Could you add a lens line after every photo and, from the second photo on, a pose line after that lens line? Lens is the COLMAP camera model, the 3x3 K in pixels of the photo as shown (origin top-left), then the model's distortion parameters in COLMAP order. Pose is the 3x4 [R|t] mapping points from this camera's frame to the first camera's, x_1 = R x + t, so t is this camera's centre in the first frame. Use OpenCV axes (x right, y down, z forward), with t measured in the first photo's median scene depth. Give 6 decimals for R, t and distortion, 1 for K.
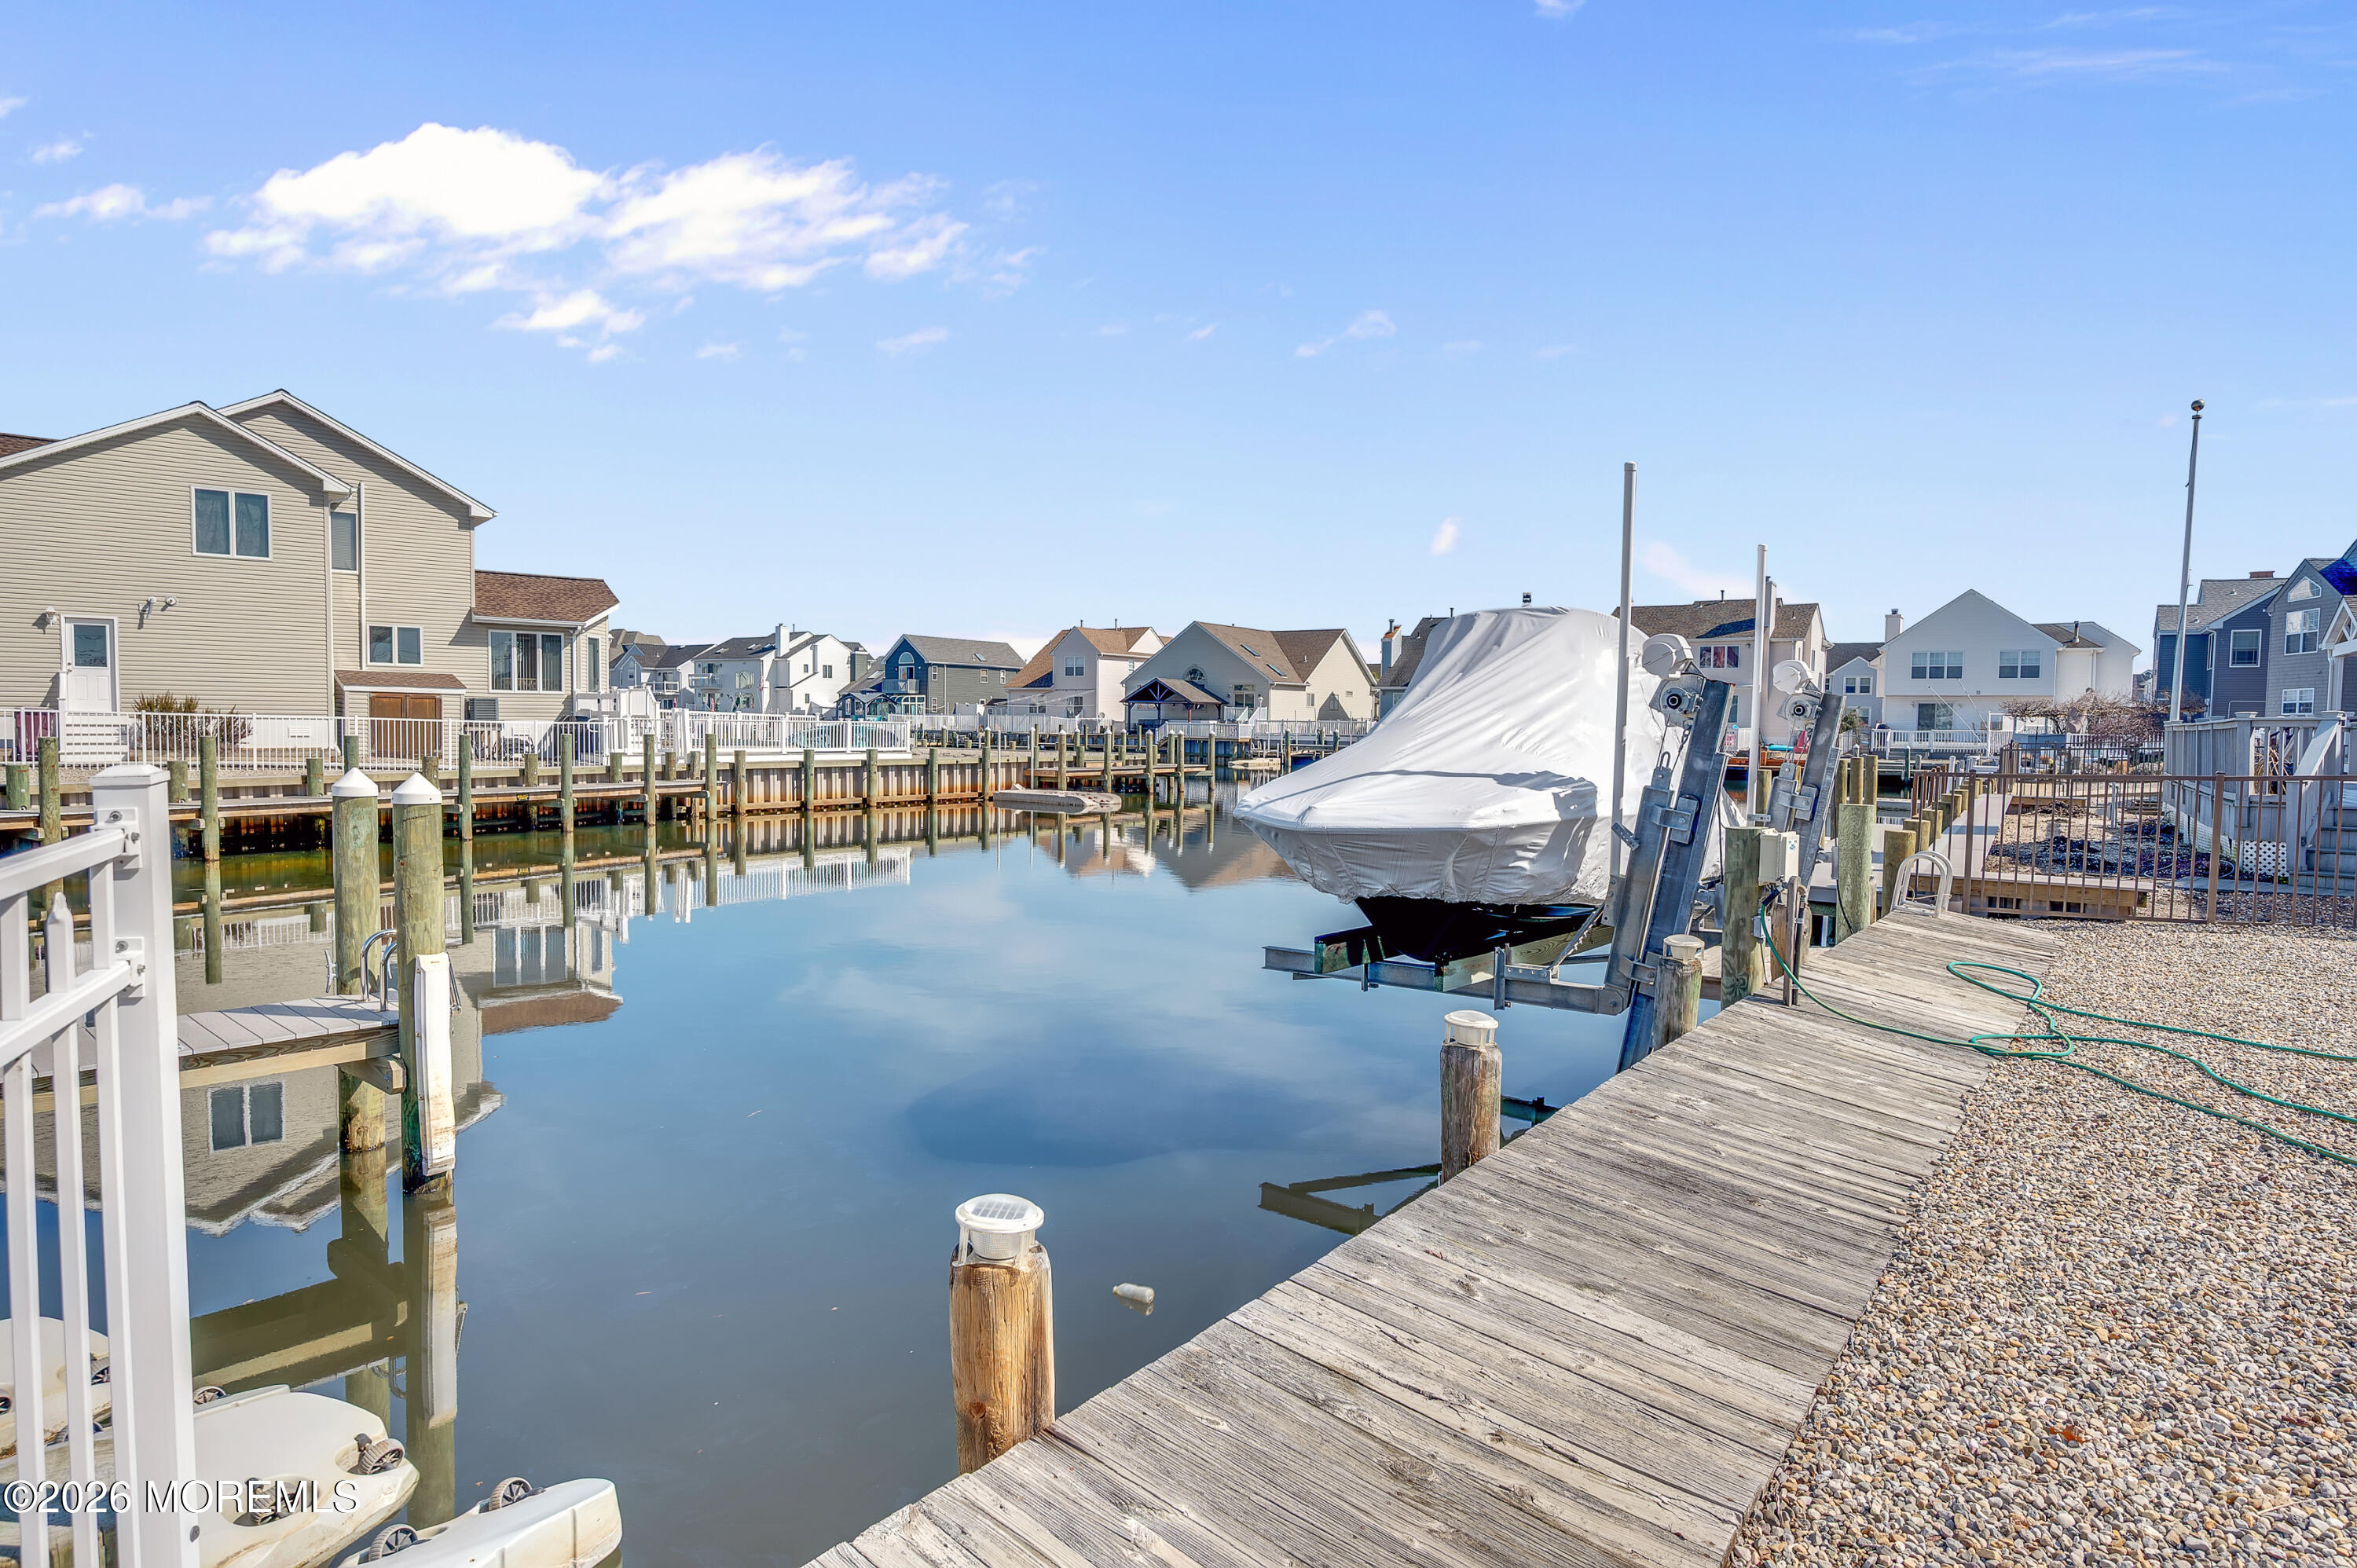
lens RADIAL K [[1324.9, 0, 1184.0], [0, 1324.9, 789.9], [0, 0, 1]] dist [-0.001366, 0.001210]
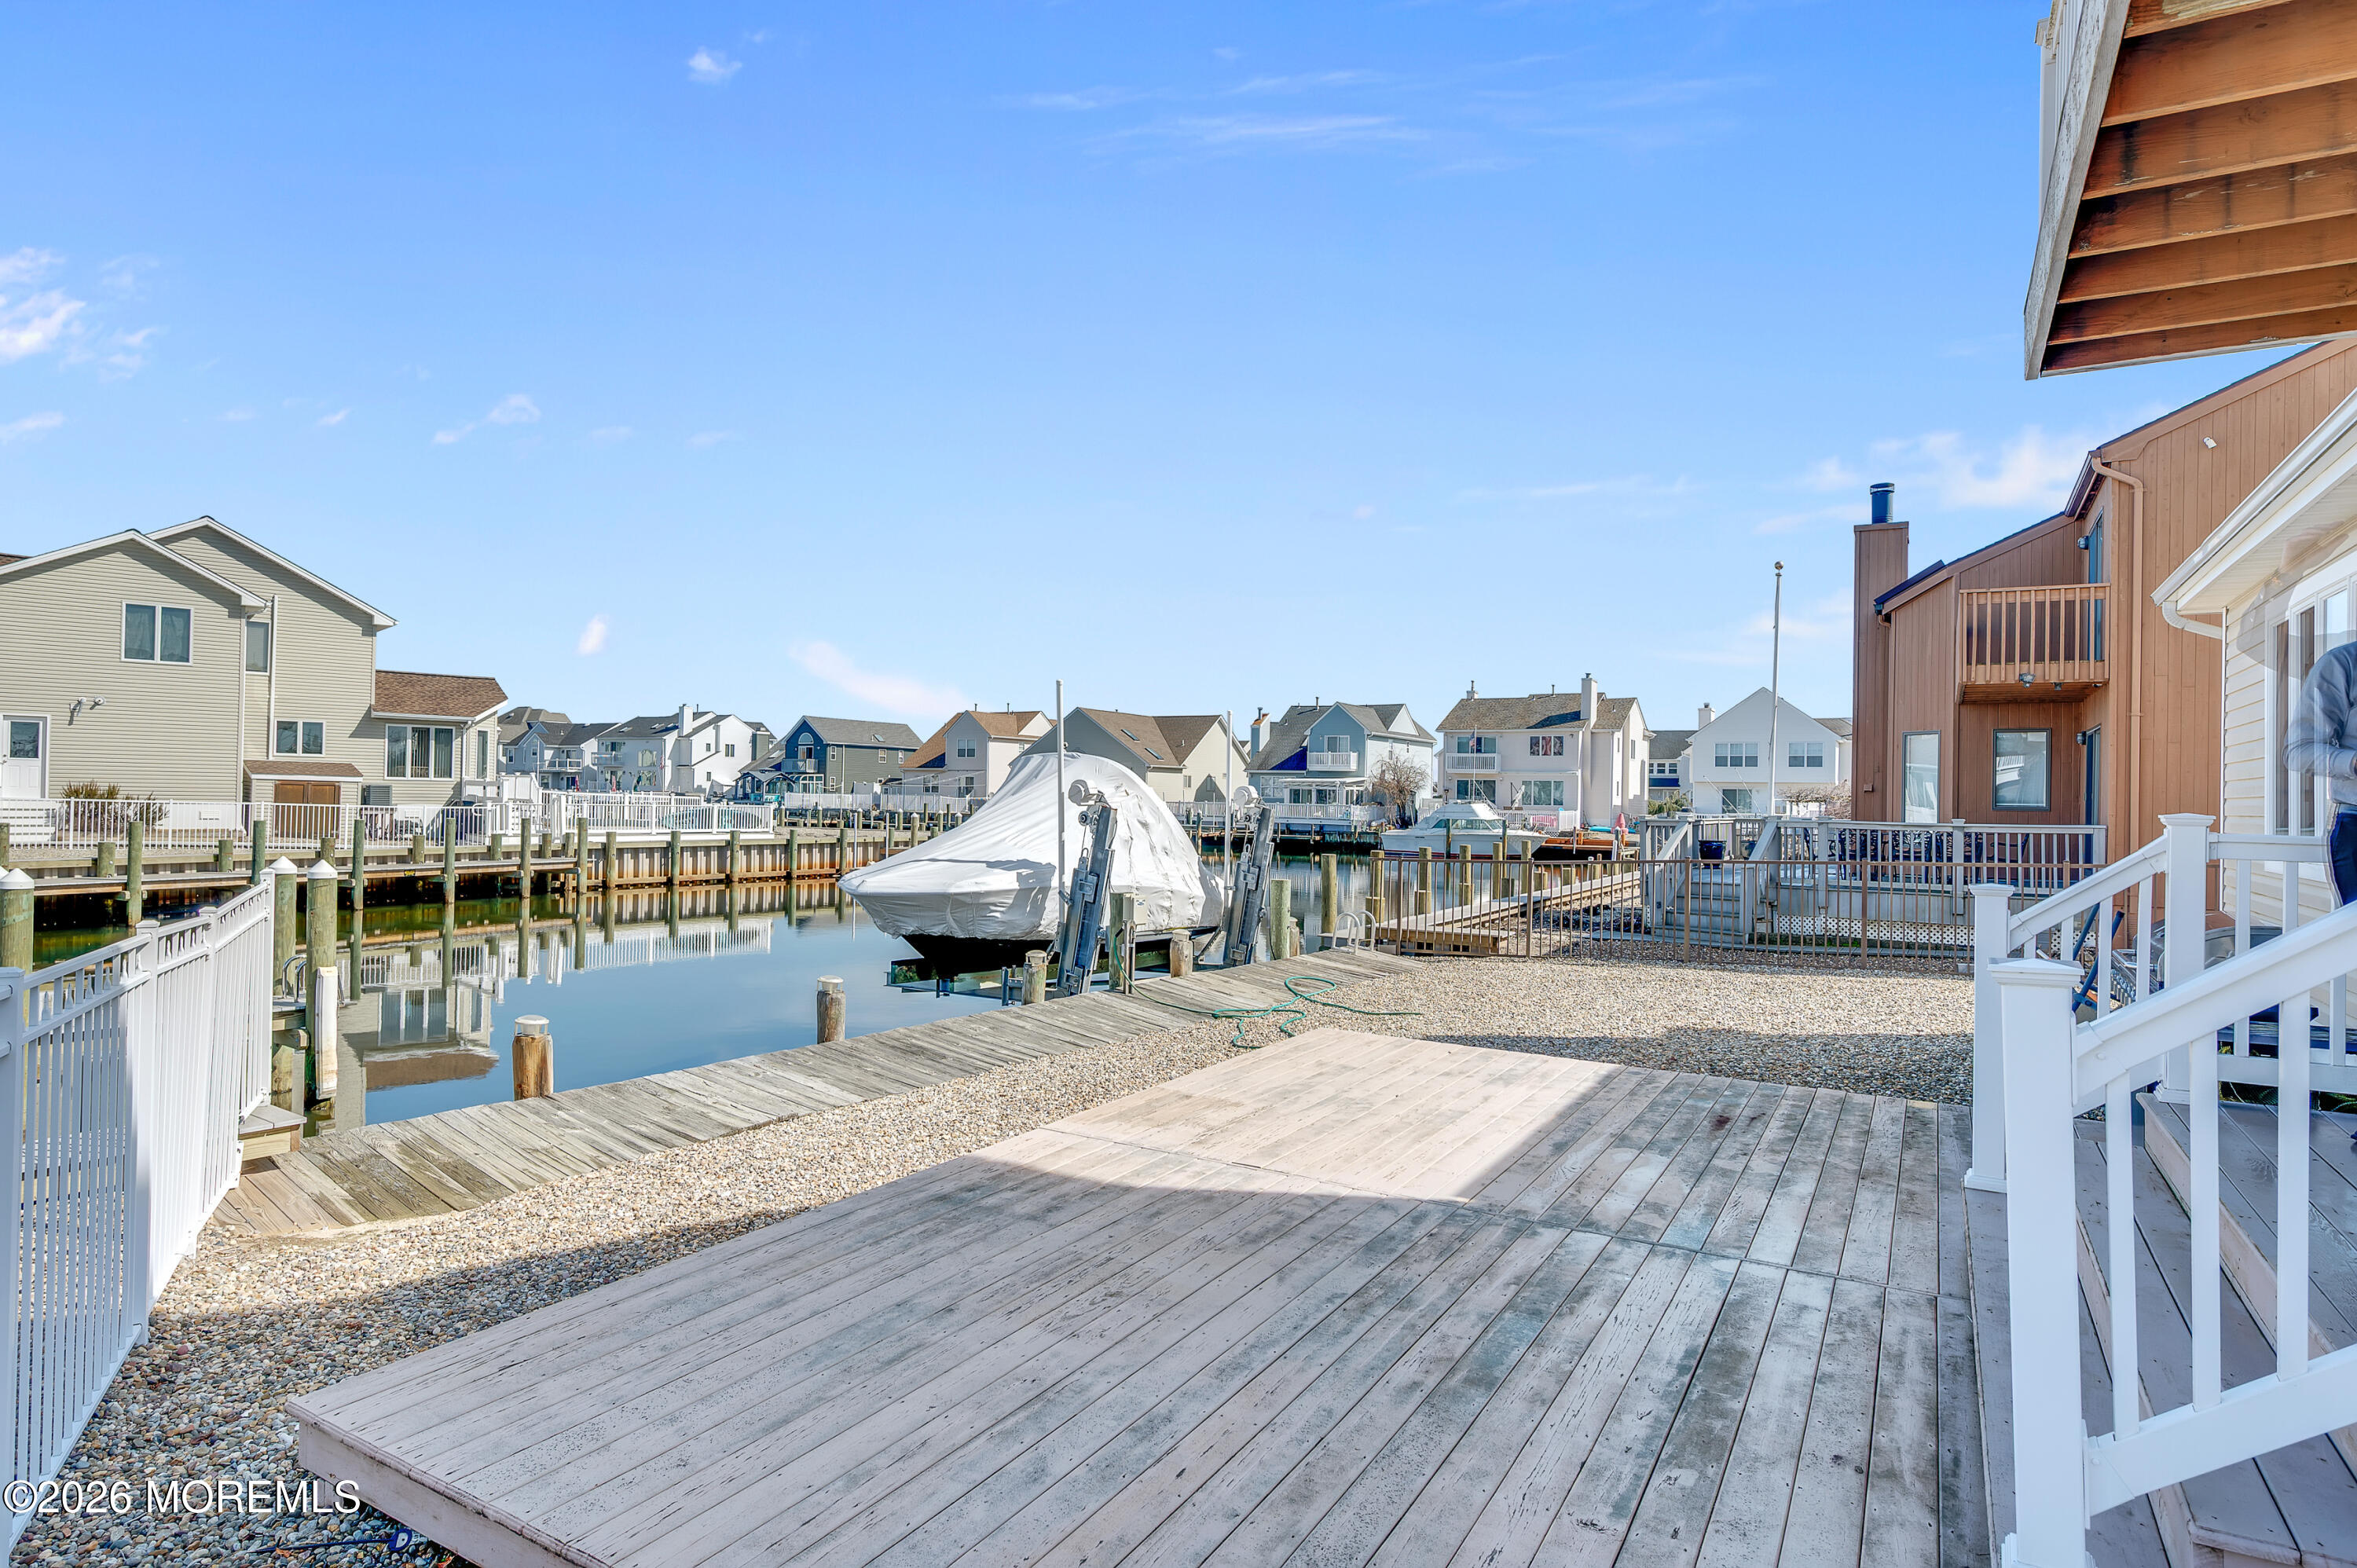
lens RADIAL K [[1324.9, 0, 1183.8], [0, 1324.9, 783.2], [0, 0, 1]] dist [-0.001366, 0.001210]
pose [[0.998362, 0.004838, 0.057013, 0.087911], [-0.001282, 0.998060, -0.062245, -0.001407], [-0.057203, 0.062070, 0.996431, -0.157303]]
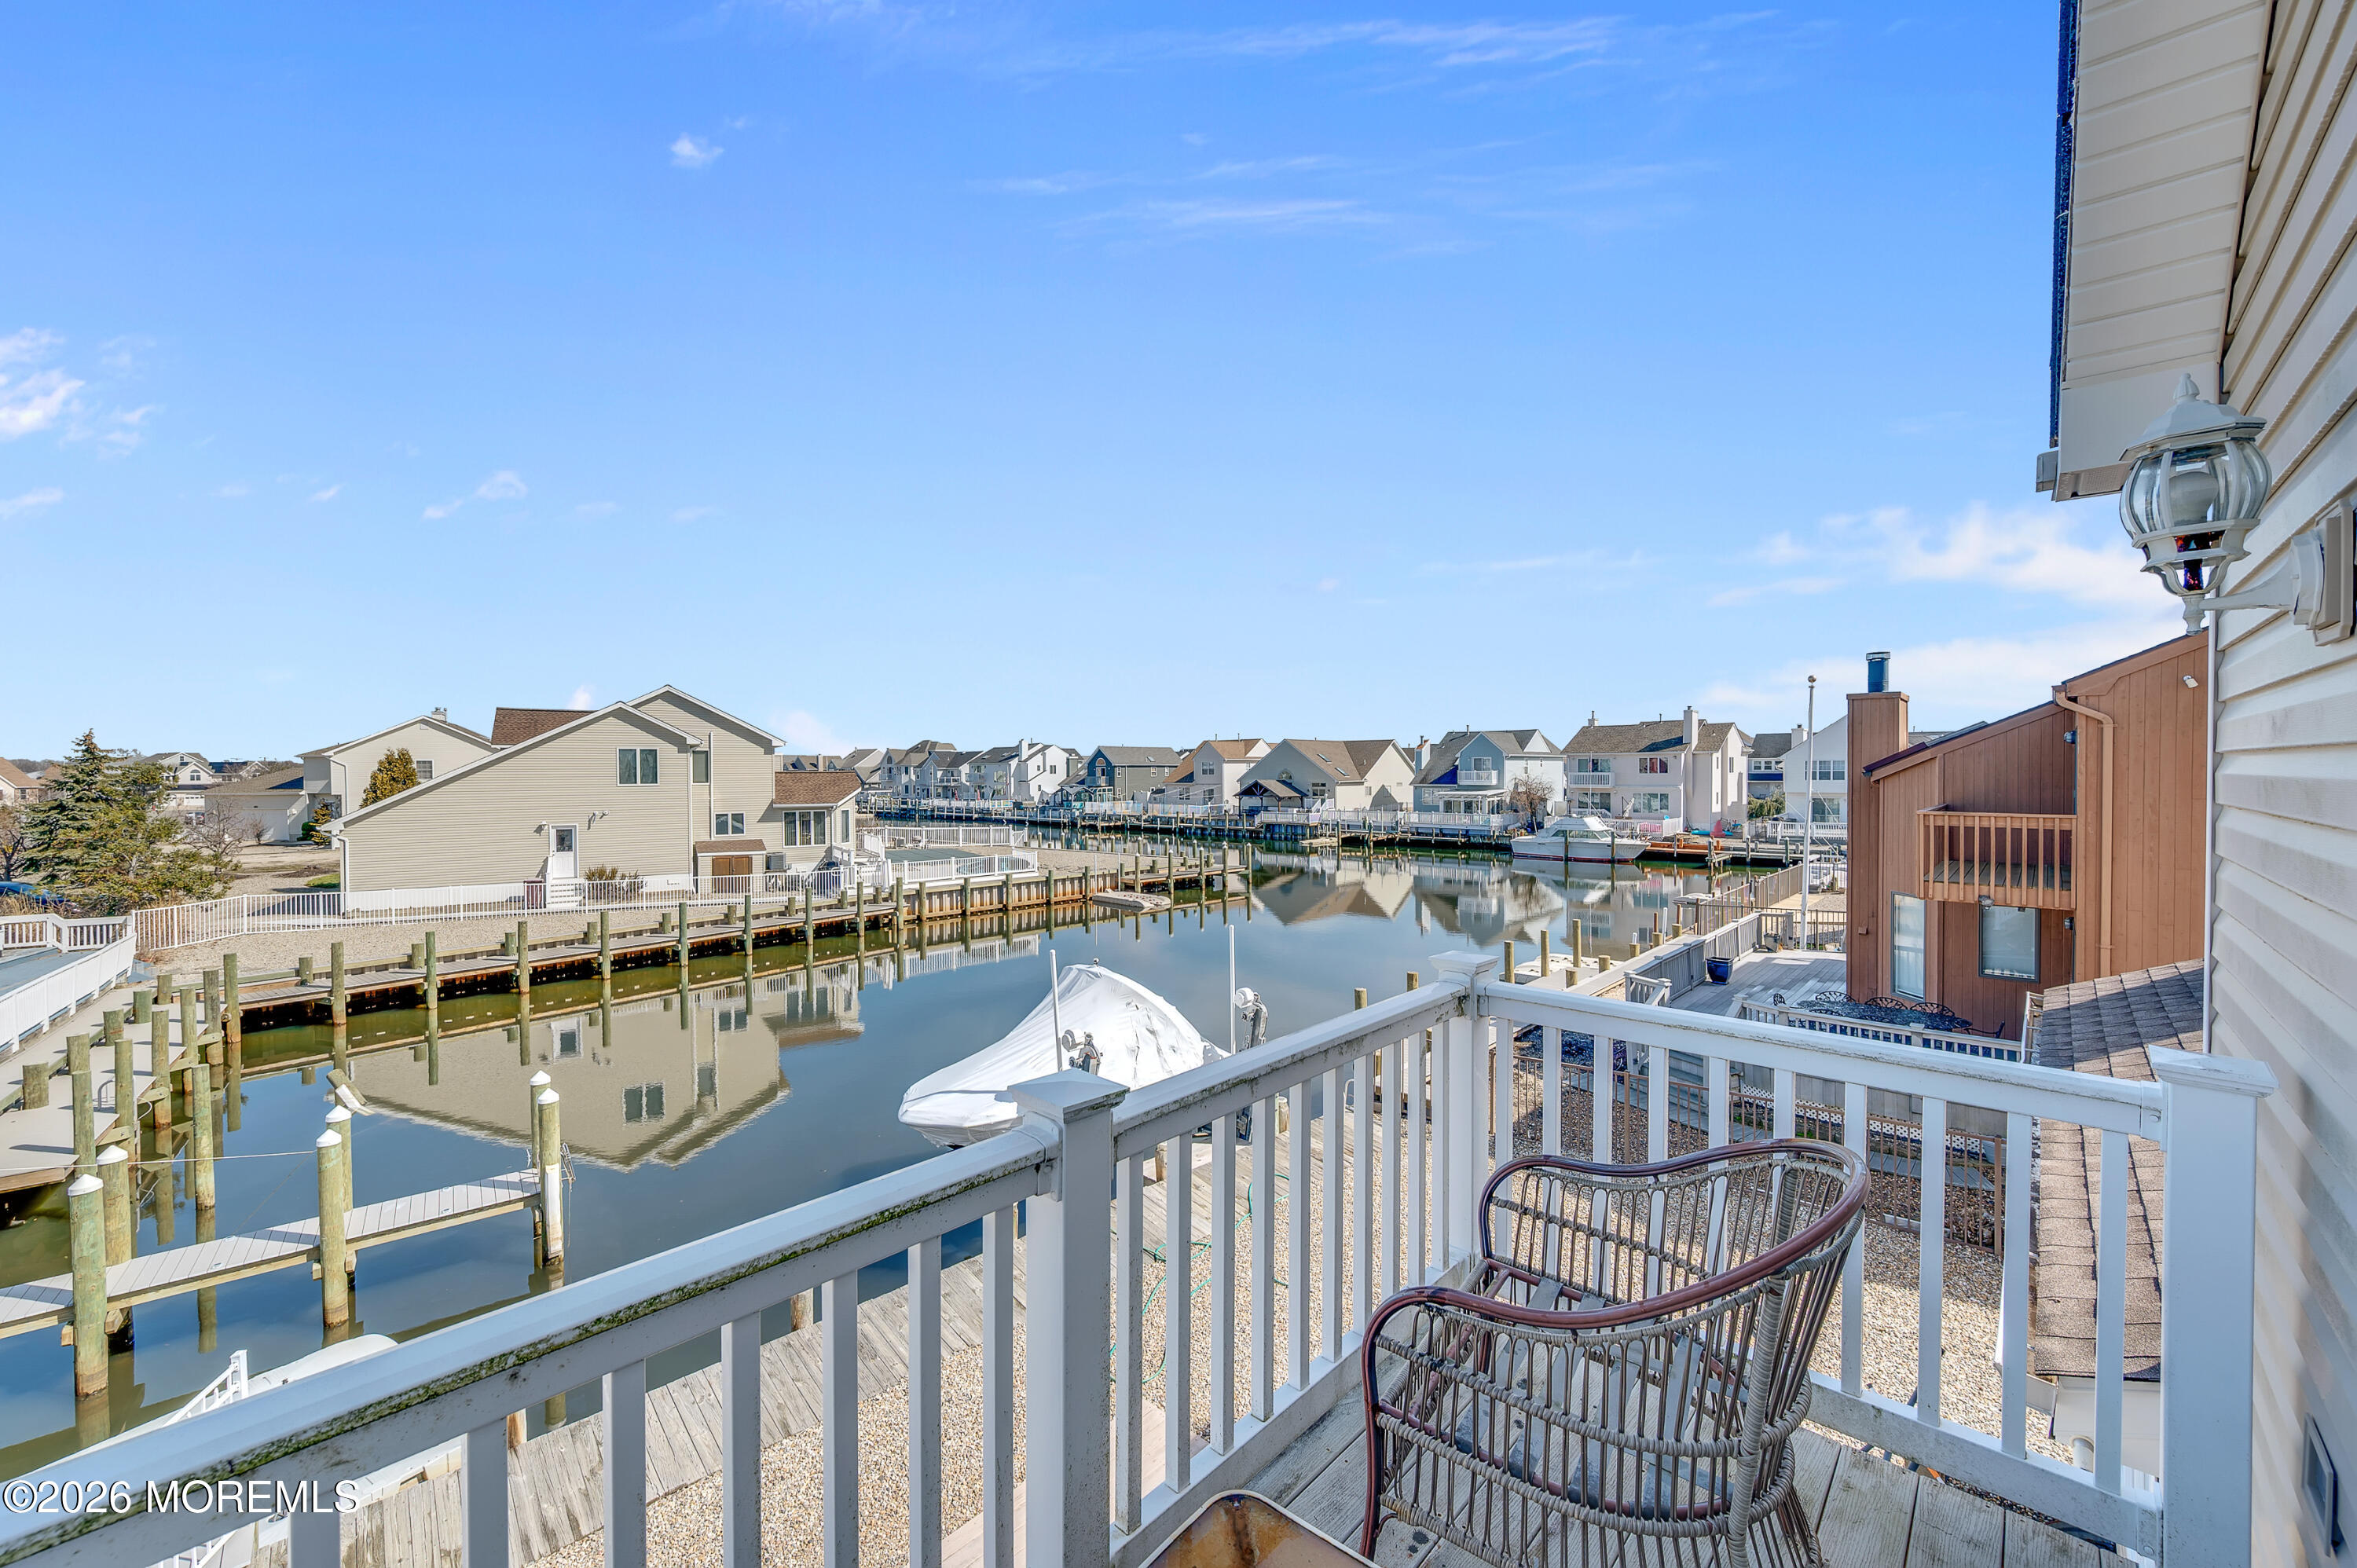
lens RADIAL K [[948.5, 0, 1173.1], [0, 948.5, 790.7], [0, 0, 1]] dist [0.001978, -0.001389]
pose [[0.984853, -0.018029, -0.172450, 0.176572], [0.012446, 0.999365, -0.033402, -0.100133], [0.172943, 0.030750, 0.984452, -0.109140]]
